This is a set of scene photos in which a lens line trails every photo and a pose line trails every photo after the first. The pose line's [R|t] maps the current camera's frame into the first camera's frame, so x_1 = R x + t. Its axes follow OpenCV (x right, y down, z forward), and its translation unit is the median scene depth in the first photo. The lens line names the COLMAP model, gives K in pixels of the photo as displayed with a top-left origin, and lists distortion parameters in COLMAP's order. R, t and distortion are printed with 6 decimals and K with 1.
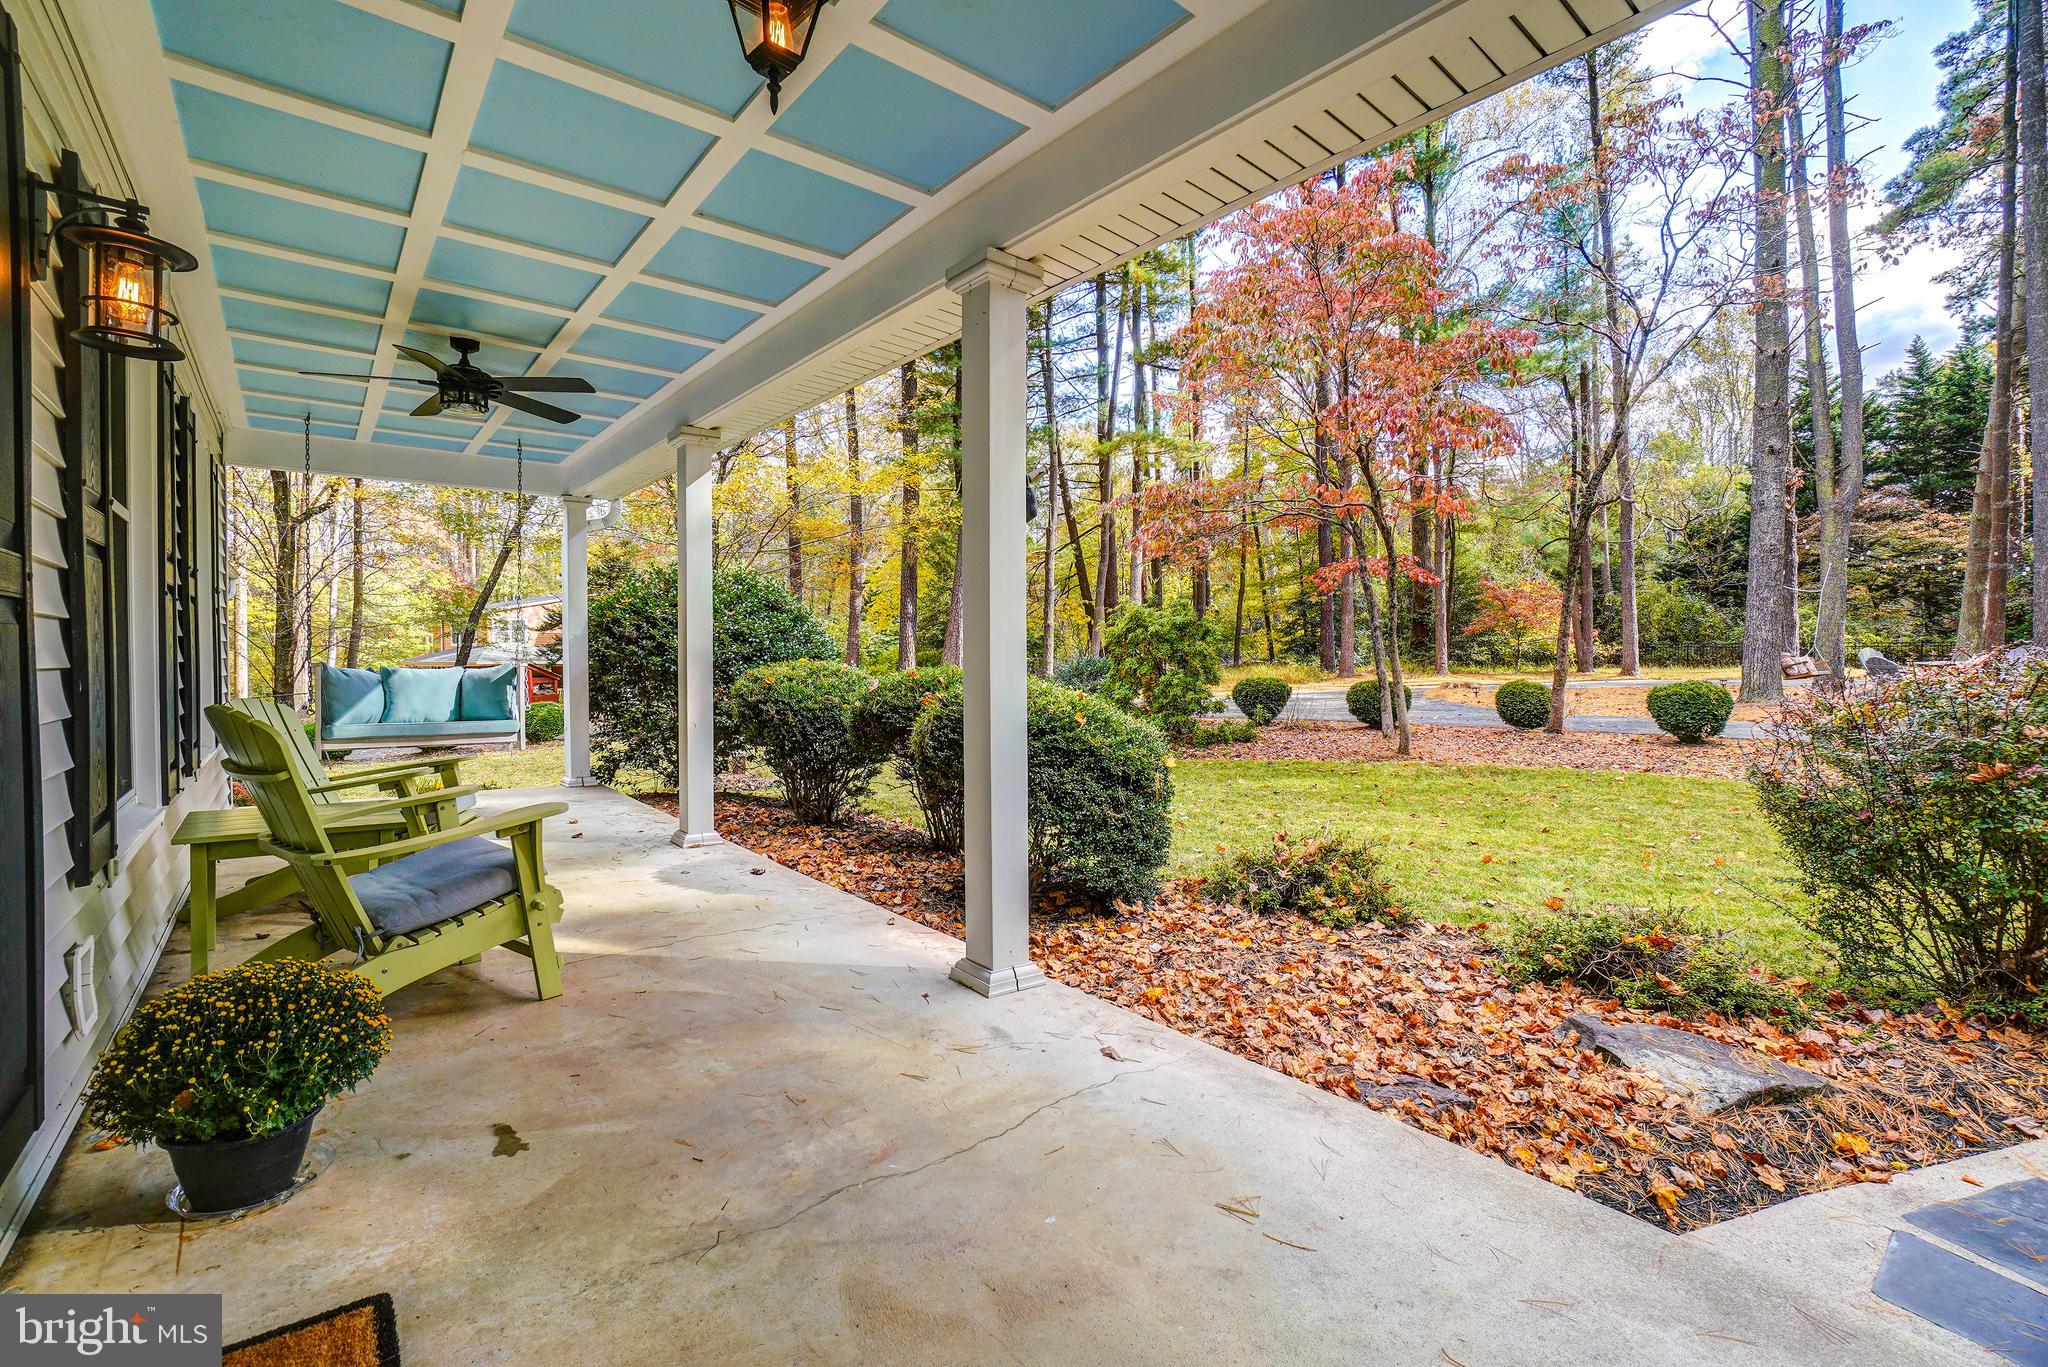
lens RADIAL K [[901.9, 0, 1024.0], [0, 901.9, 683.5], [0, 0, 1]] dist [-0.057256, 0.025622]
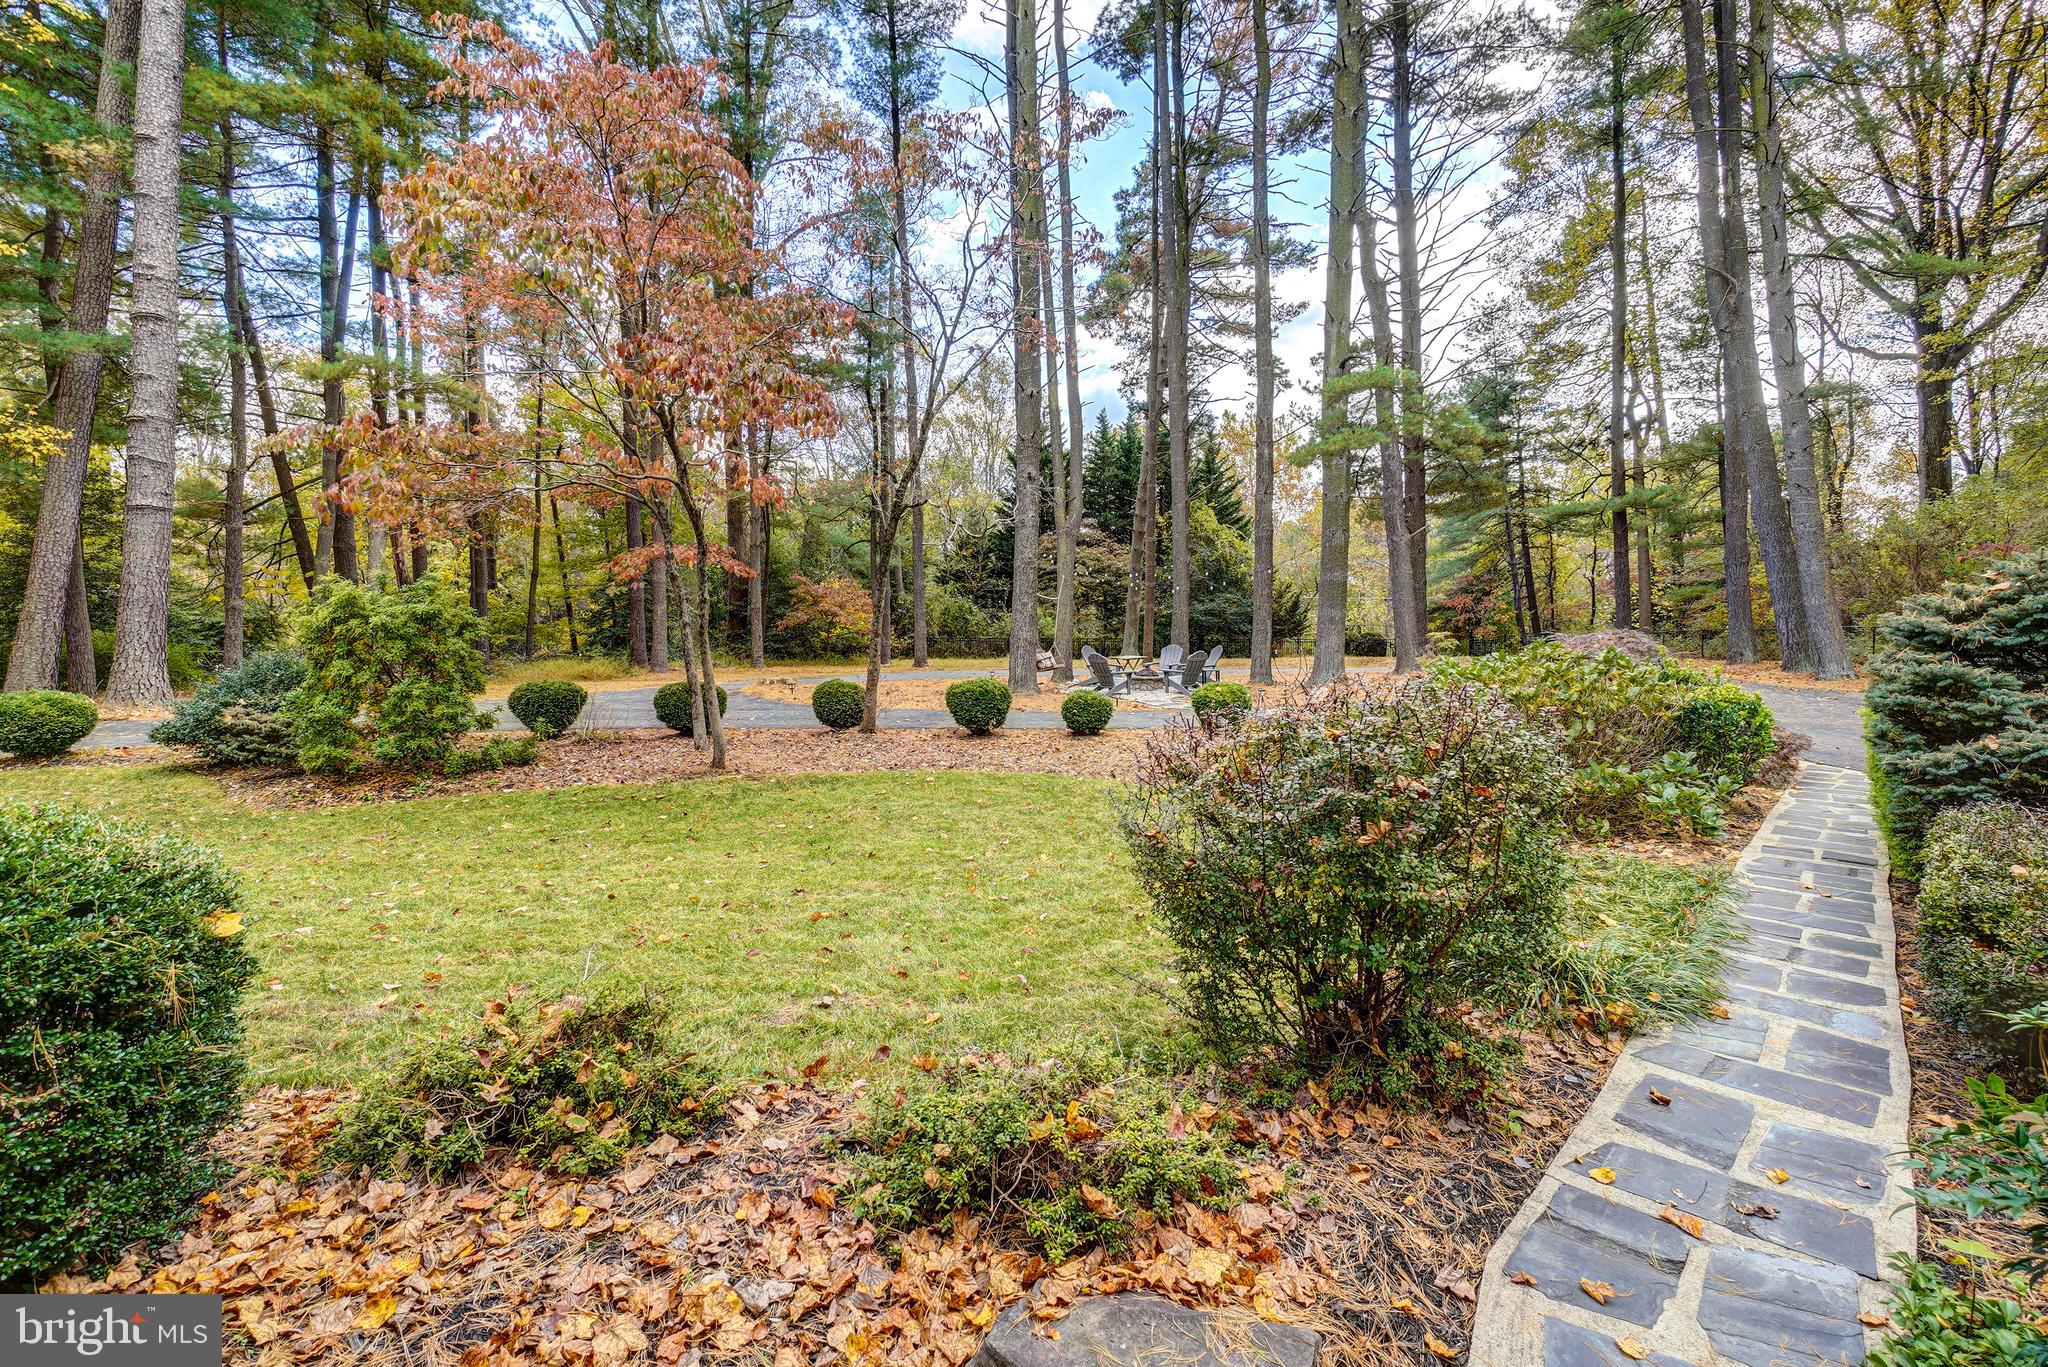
lens RADIAL K [[866.9, 0, 1019.6], [0, 866.9, 647.4], [0, 0, 1]] dist [-0.026171, 0.000263]
pose [[0.743874, -0.000653, 0.668319, 0.067404], [0.017152, 0.999689, -0.018114, -0.017282], [-0.668099, 0.024937, 0.743654, 0.144159]]
